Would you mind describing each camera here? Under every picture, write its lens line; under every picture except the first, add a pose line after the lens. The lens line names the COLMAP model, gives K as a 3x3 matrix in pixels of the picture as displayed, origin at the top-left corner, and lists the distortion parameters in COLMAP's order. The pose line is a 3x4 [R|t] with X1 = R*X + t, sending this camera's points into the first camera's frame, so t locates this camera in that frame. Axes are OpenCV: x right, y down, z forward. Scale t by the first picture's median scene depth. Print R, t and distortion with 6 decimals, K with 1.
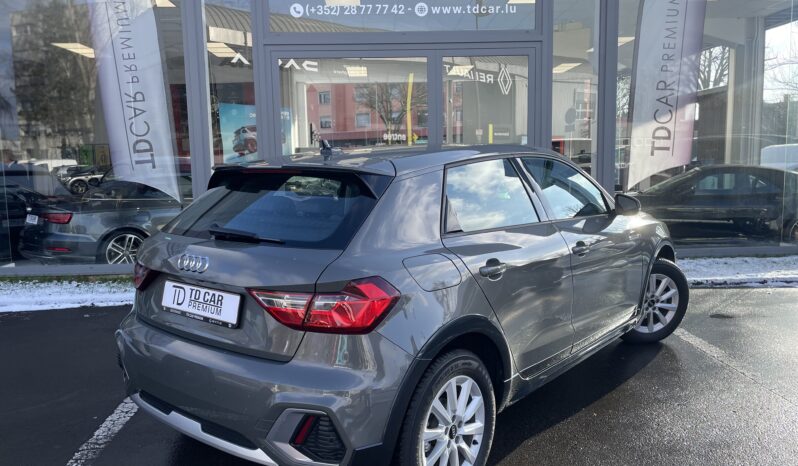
lens RADIAL K [[603.8, 0, 399.0], [0, 603.8, 233.0], [0, 0, 1]] dist [-0.001251, 0.000128]
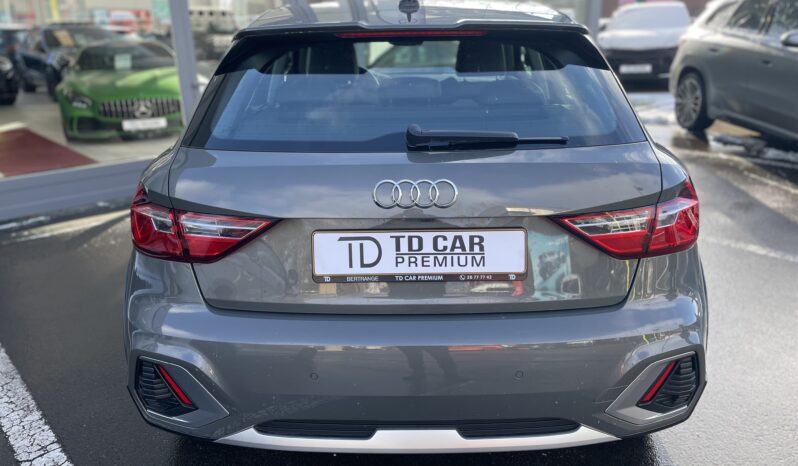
lens RADIAL K [[603.8, 0, 399.0], [0, 603.8, 233.0], [0, 0, 1]] dist [-0.001251, 0.000128]
pose [[0.790031, -0.192119, 0.582187, -0.722363], [0.079666, 0.973750, 0.213226, -0.041758], [-0.607869, -0.122075, 0.784597, 0.542651]]
